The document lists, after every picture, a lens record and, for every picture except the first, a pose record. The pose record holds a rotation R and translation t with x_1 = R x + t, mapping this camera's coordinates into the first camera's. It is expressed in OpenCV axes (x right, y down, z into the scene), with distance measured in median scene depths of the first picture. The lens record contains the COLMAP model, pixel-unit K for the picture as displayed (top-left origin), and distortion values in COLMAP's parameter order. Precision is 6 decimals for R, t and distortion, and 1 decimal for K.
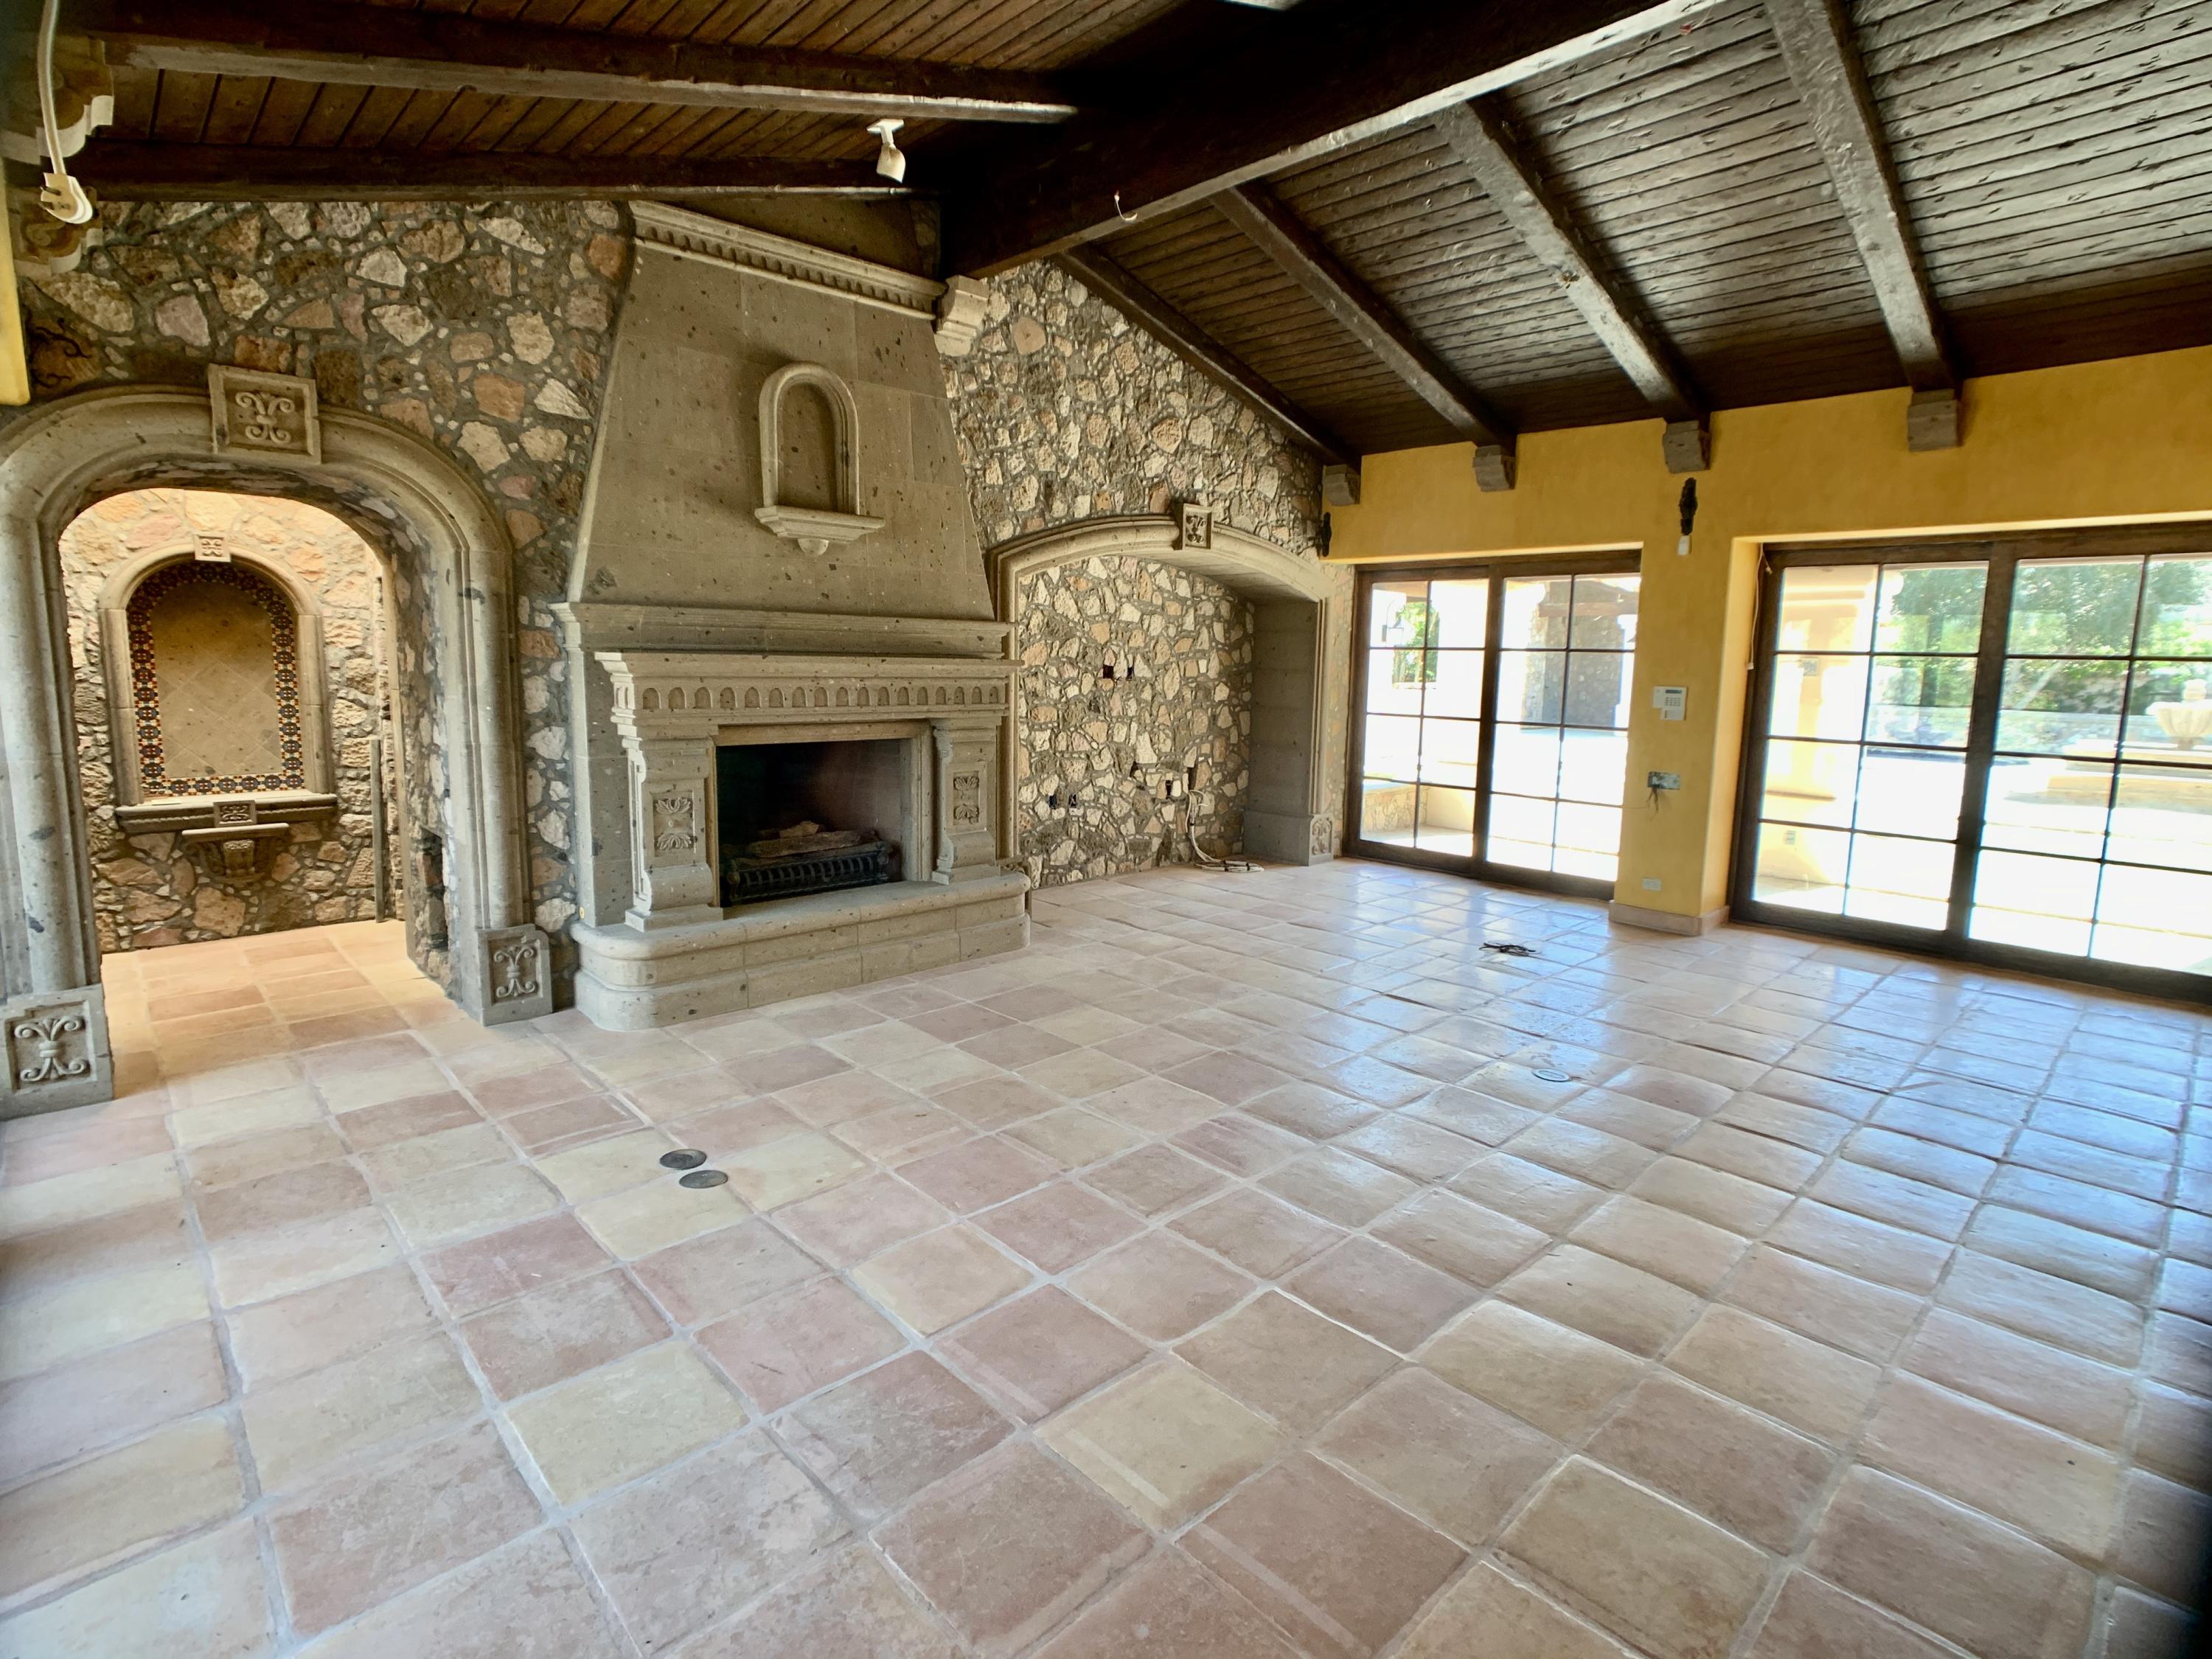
lens RADIAL K [[1098.2, 0, 1100.2], [0, 1098.2, 804.0], [0, 0, 1]] dist [0.013195, -0.036419]
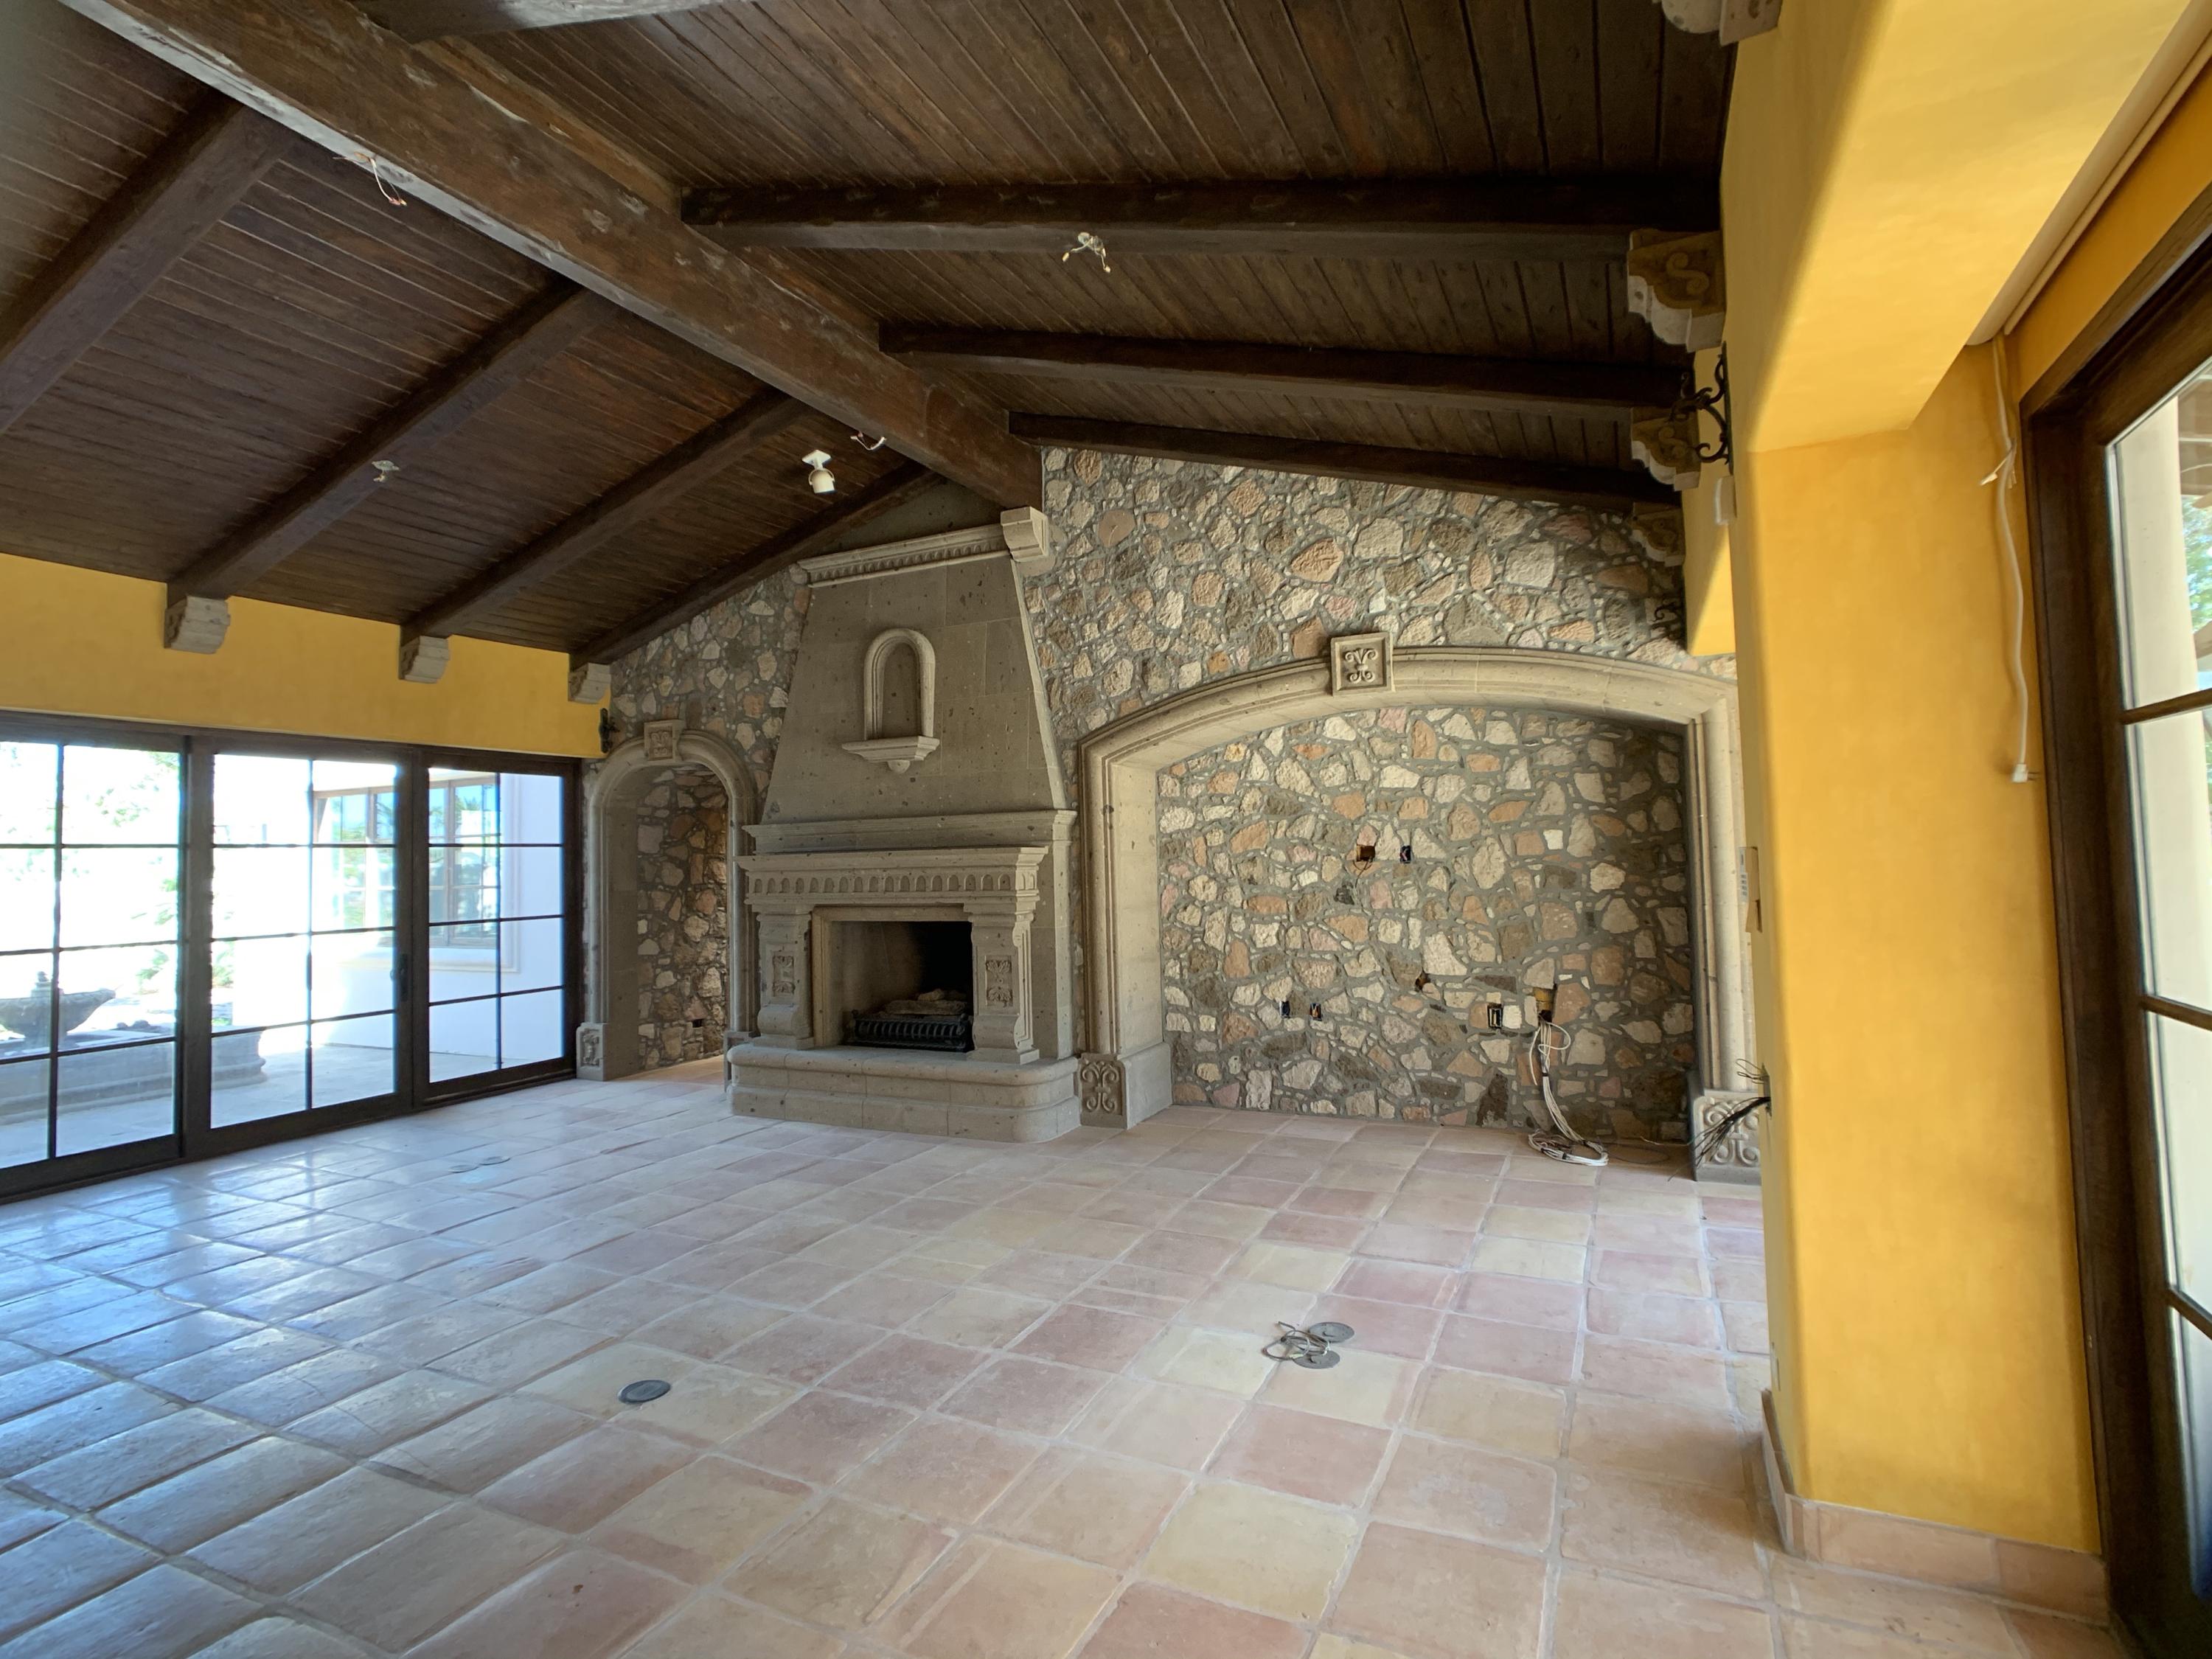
lens RADIAL K [[1098.2, 0, 1100.2], [0, 1098.2, 804.0], [0, 0, 1]] dist [0.013195, -0.036419]
pose [[0.351698, -0.074672, -0.933131, 0.716676], [-0.092388, 0.989178, -0.113979, -0.049245], [0.931543, 0.126296, 0.340993, 0.569800]]
